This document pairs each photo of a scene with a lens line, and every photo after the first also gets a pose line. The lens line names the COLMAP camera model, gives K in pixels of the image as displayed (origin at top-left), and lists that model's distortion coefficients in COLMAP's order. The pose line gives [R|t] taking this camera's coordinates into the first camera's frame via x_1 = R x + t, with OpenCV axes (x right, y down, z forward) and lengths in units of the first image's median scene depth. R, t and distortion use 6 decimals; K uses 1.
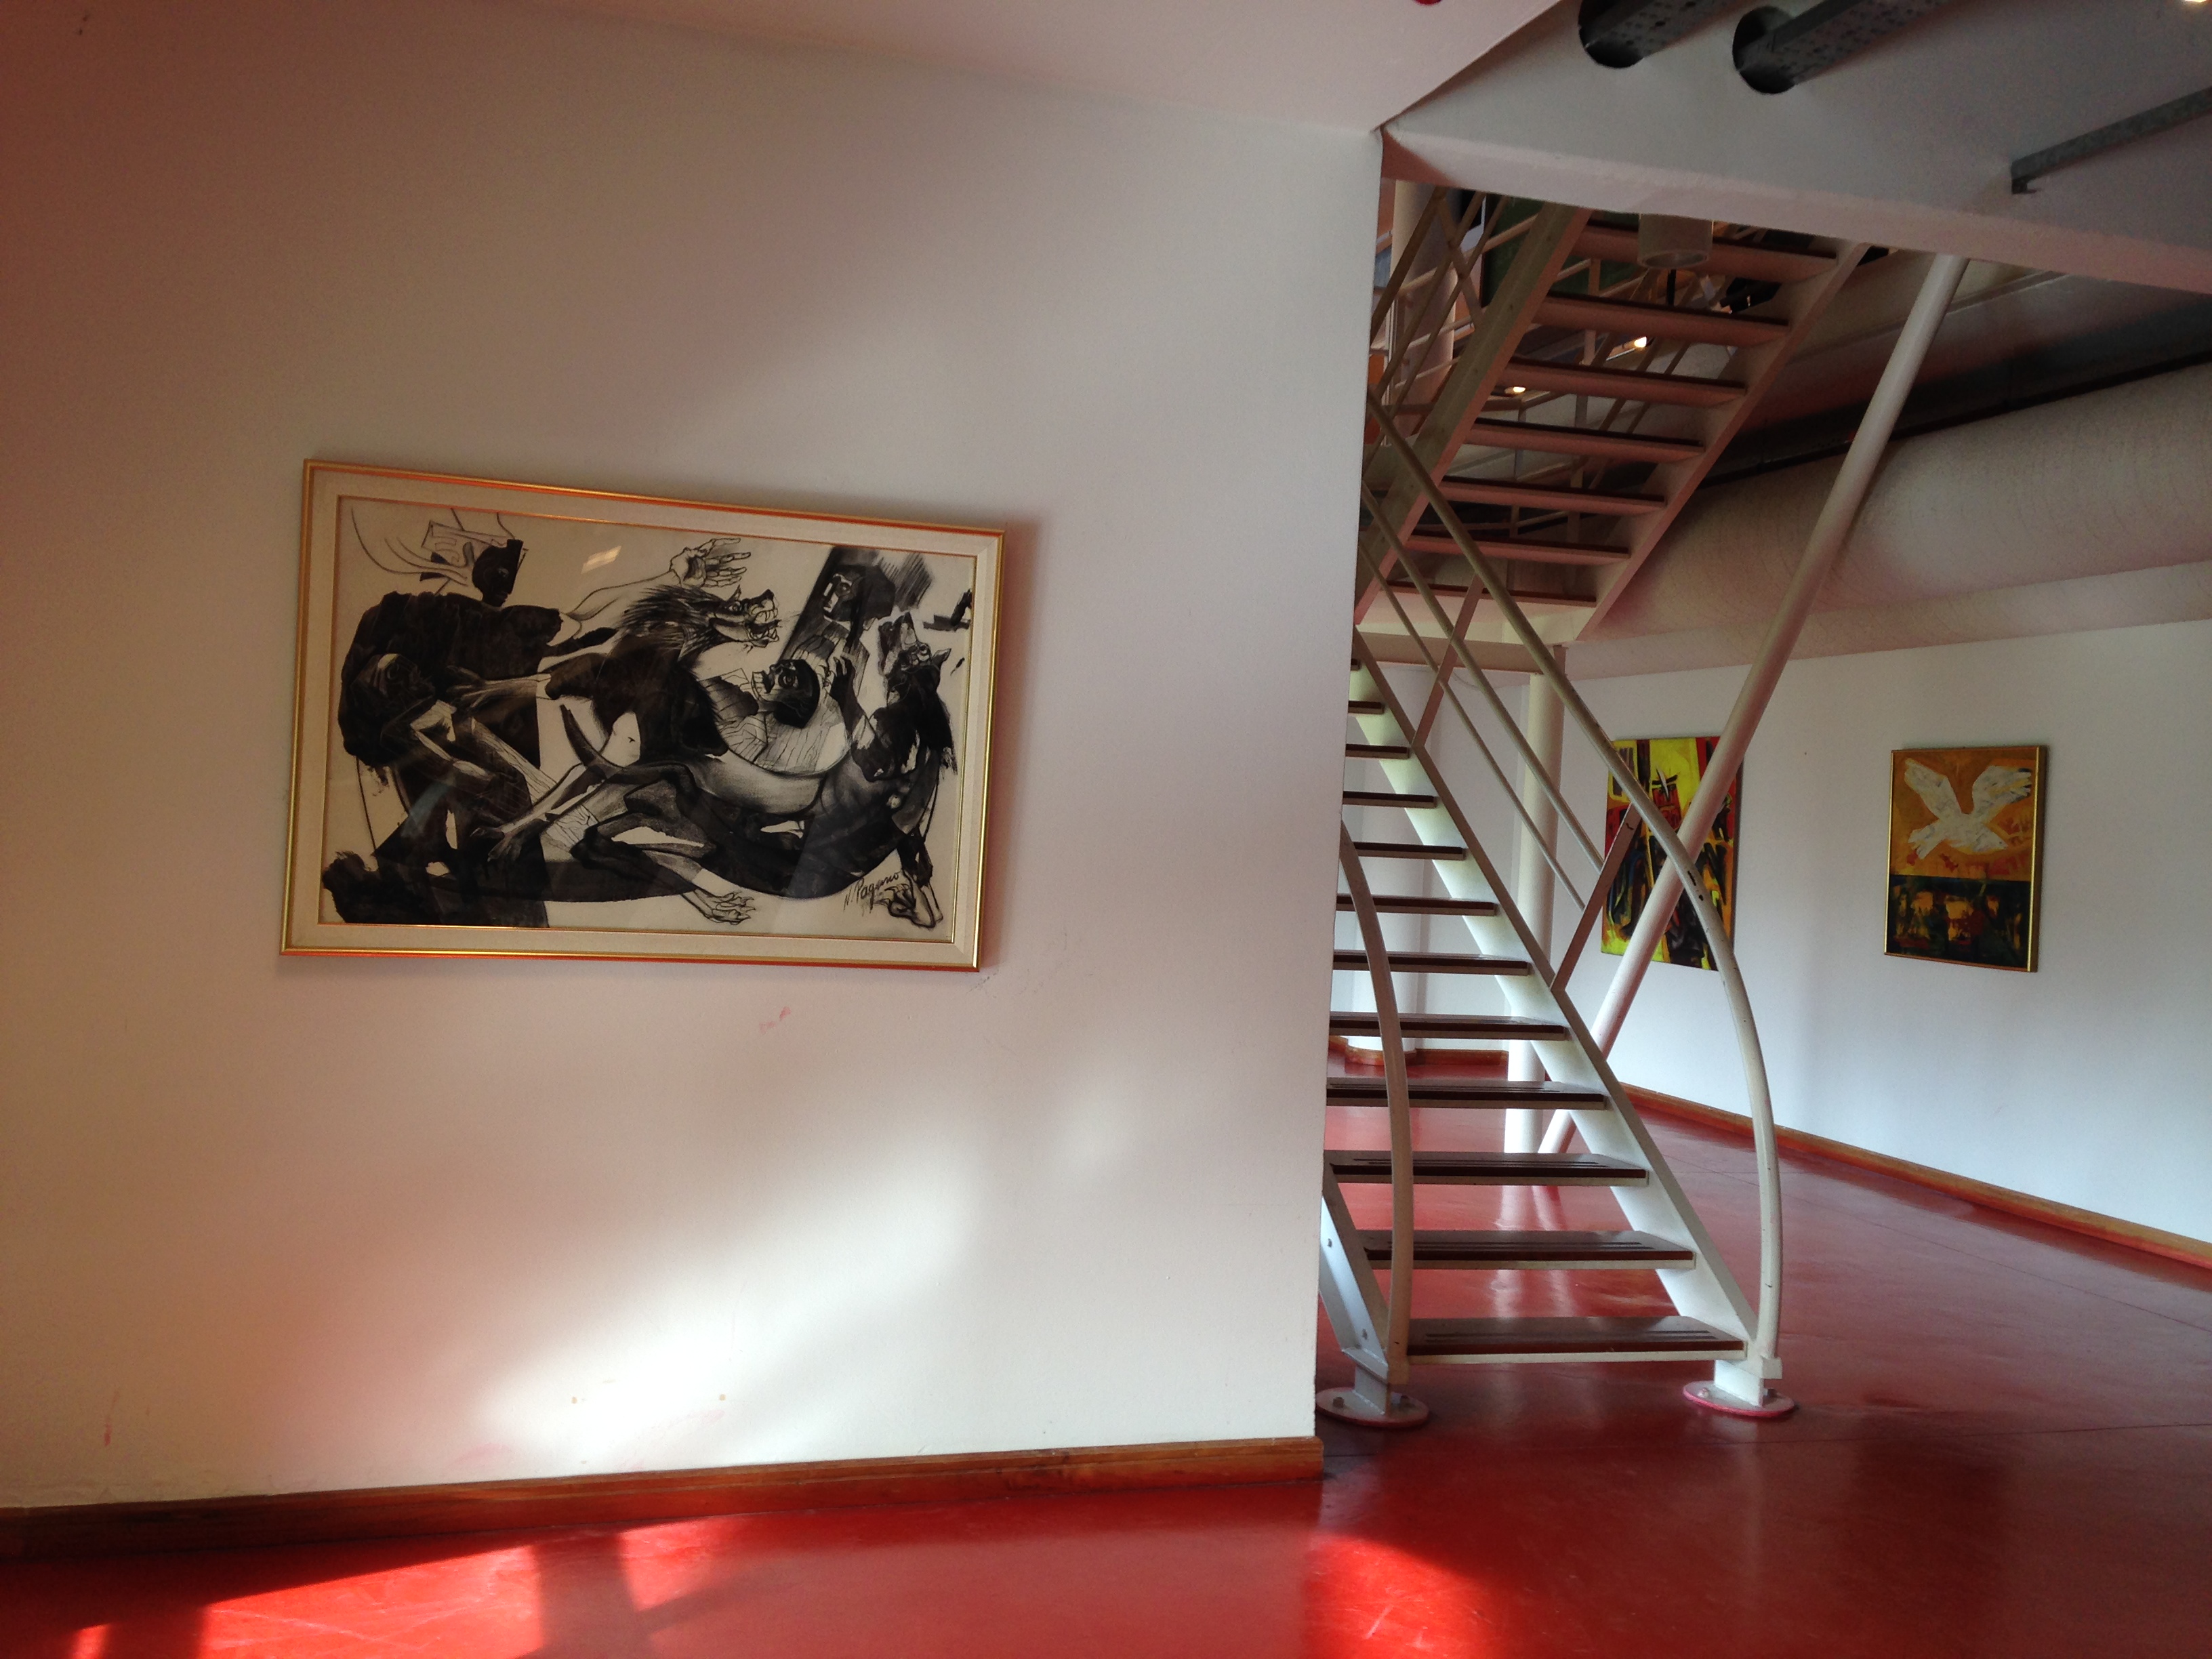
lens RADIAL K [[1987.5, 0, 1106.0], [0, 1987.5, 829.5], [0, 0, 1]] dist [0.204465, -0.310176]
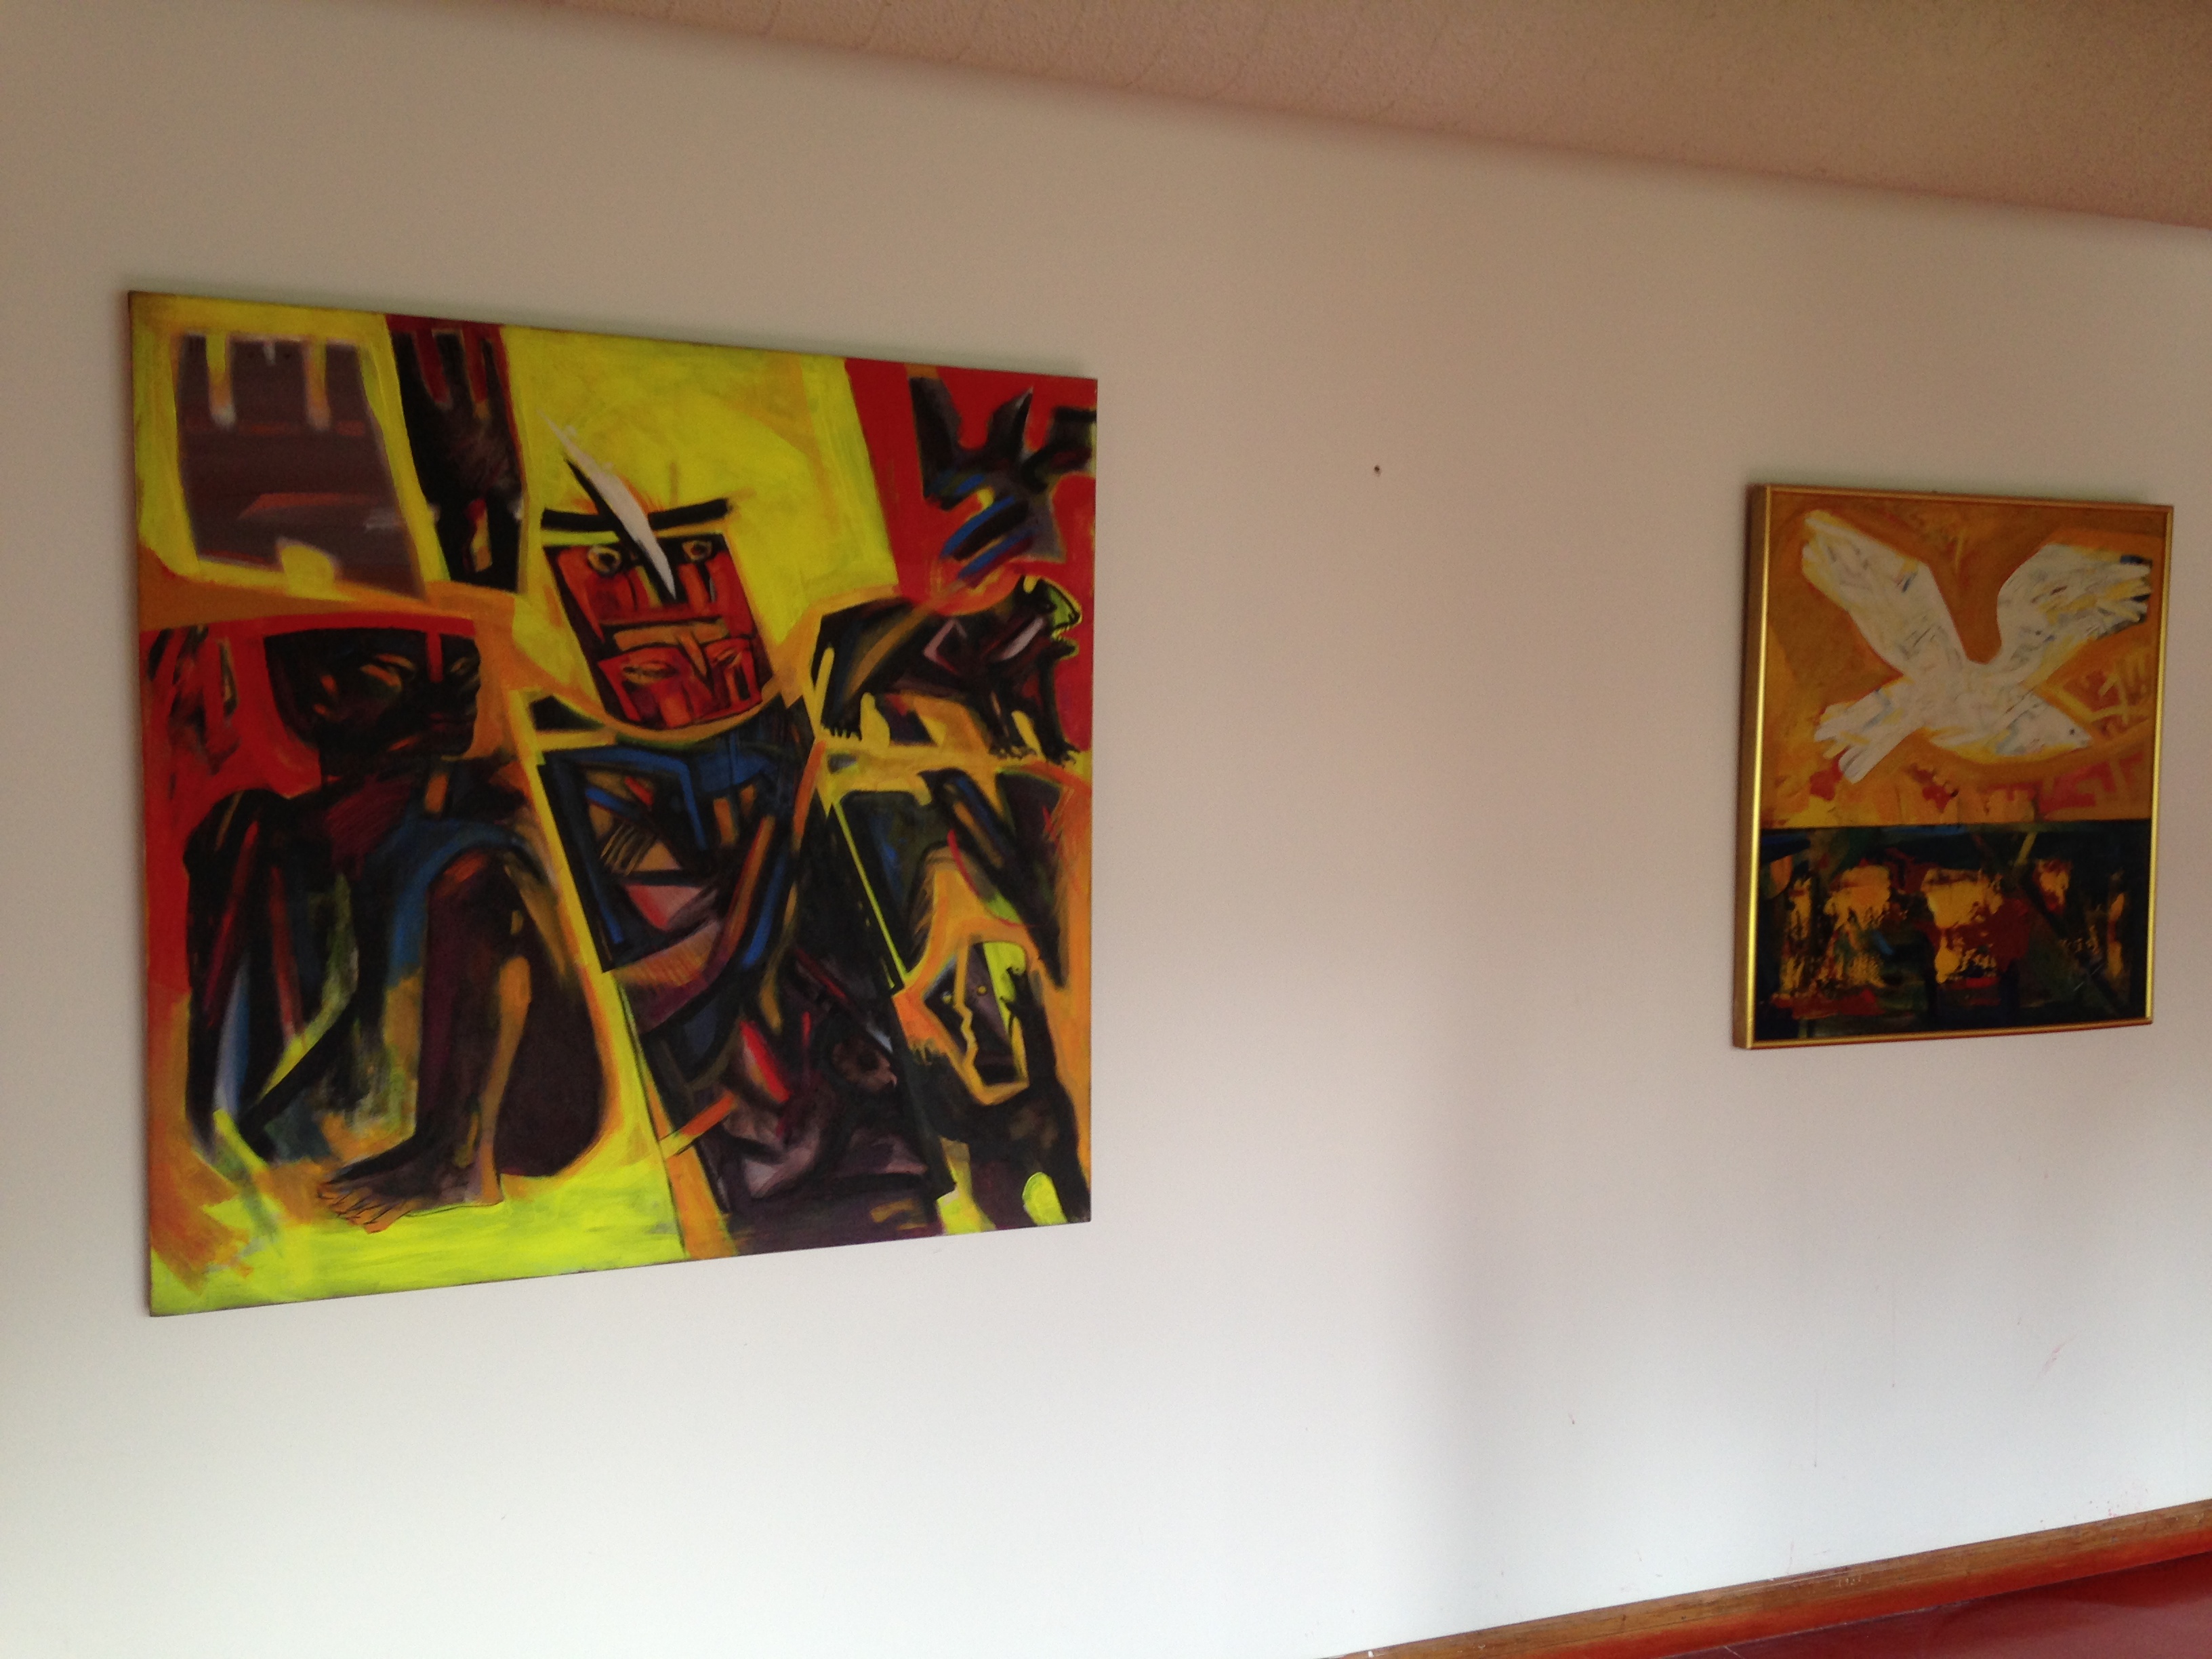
lens RADIAL K [[1987.5, 0, 1106.0], [0, 1987.5, 829.5], [0, 0, 1]] dist [0.204465, -0.310176]
pose [[-0.096928, -0.097715, 0.990483, 0.038600], [-0.003018, 0.995193, 0.097884, -0.013406], [-0.995287, 0.006499, -0.096757, 1.184860]]
